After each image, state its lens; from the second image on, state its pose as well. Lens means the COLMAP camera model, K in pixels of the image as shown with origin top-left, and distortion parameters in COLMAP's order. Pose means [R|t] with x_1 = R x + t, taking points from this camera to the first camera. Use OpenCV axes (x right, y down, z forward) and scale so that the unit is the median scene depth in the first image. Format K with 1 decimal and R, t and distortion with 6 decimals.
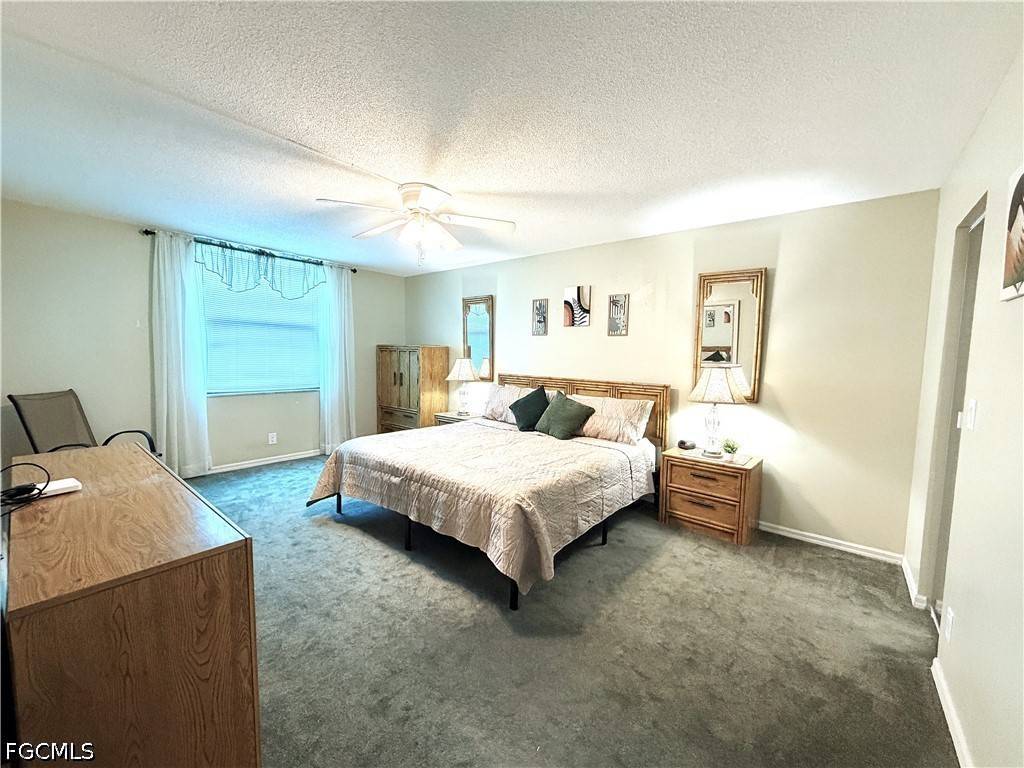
lens RADIAL K [[408.0, 0, 509.7], [0, 408.0, 382.0], [0, 0, 1]] dist [0.002061, -0.001059]
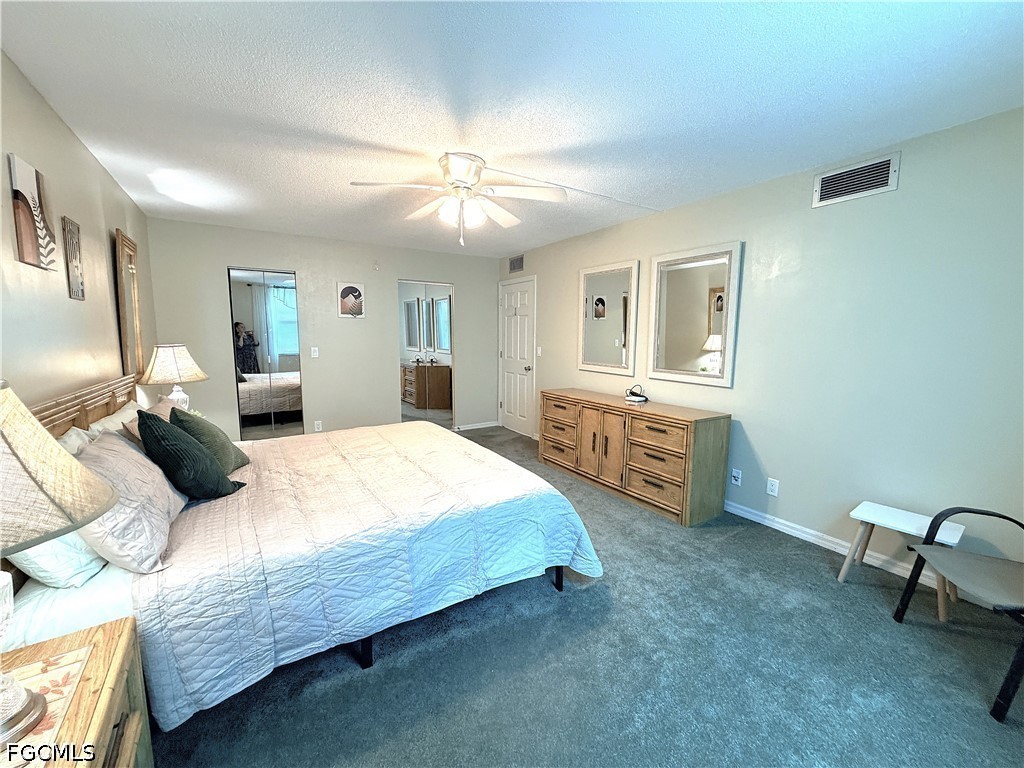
lens RADIAL K [[408.0, 0, 509.8], [0, 408.0, 385.6], [0, 0, 1]] dist [0.002061, -0.001059]
pose [[-0.947117, -0.066693, 0.313882, -0.416226], [-0.003904, 0.980485, 0.196553, -0.102612], [-0.320865, 0.184933, -0.928895, 1.249157]]
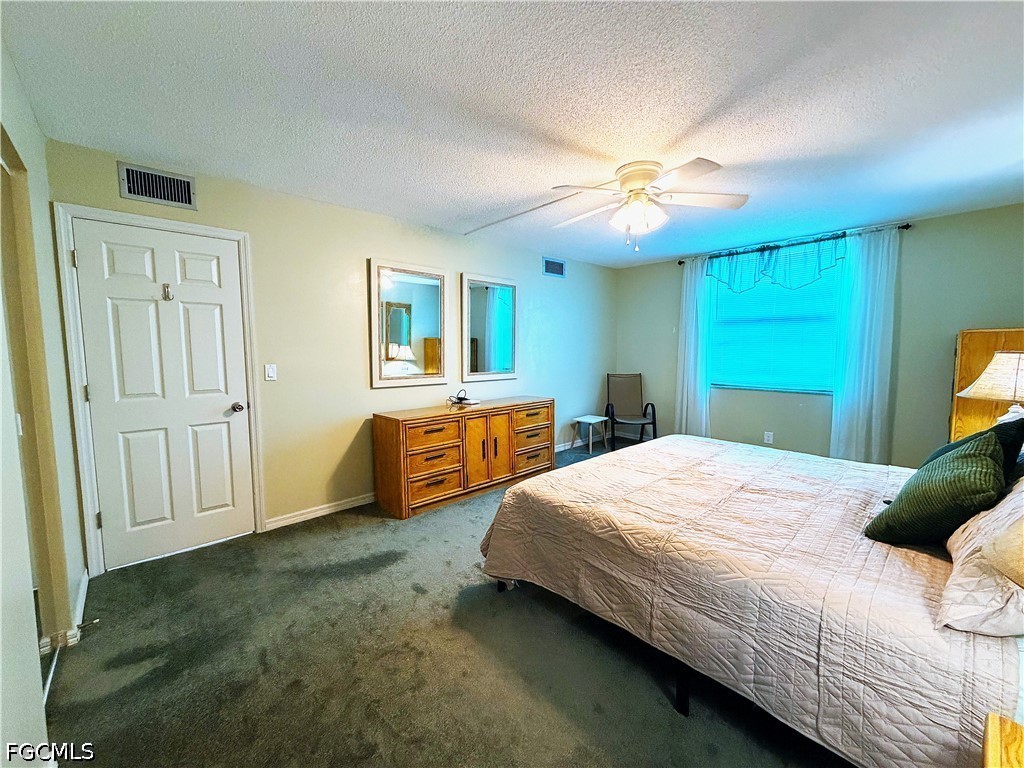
lens RADIAL K [[408.0, 0, 507.3], [0, 408.0, 385.1], [0, 0, 1]] dist [0.002061, -0.001059]
pose [[-0.142117, 0.068521, -0.987475, 0.510701], [-0.065889, 0.994734, 0.078507, -0.022922], [0.987655, 0.076221, -0.136853, 0.569167]]
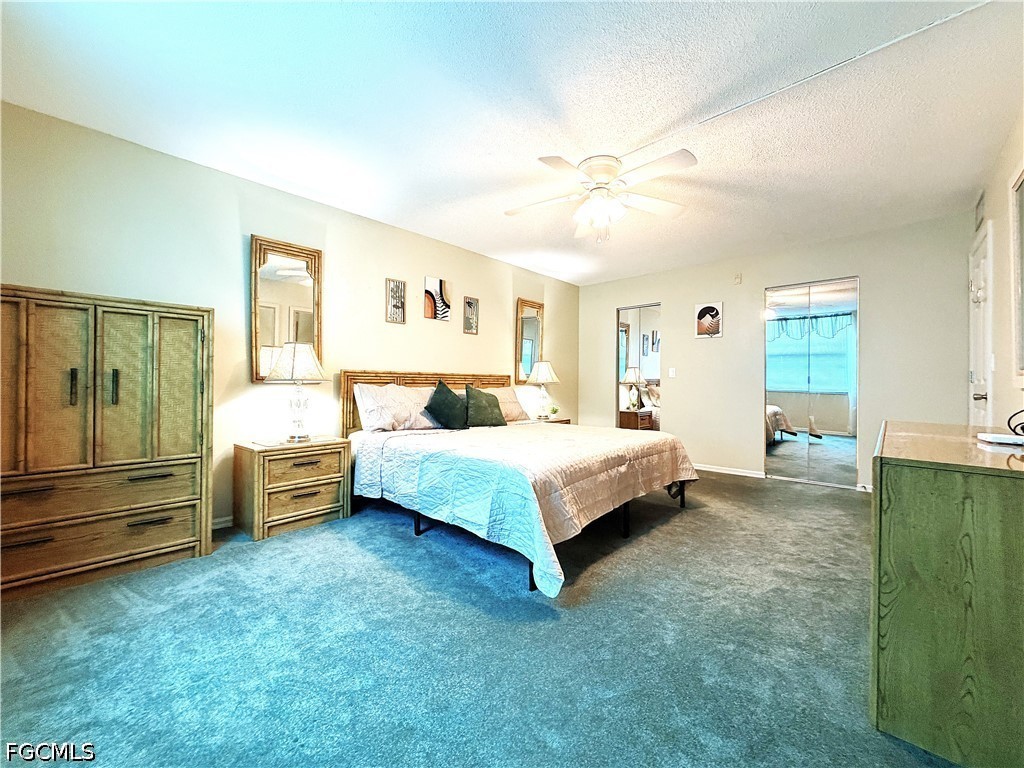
lens RADIAL K [[408.0, 0, 511.8], [0, 408.0, 380.4], [0, 0, 1]] dist [0.002061, -0.001059]
pose [[0.063845, -0.015051, 0.997846, -0.795917], [0.064733, 0.997843, 0.010909, 0.008828], [-0.995858, 0.063897, 0.064682, 0.770908]]
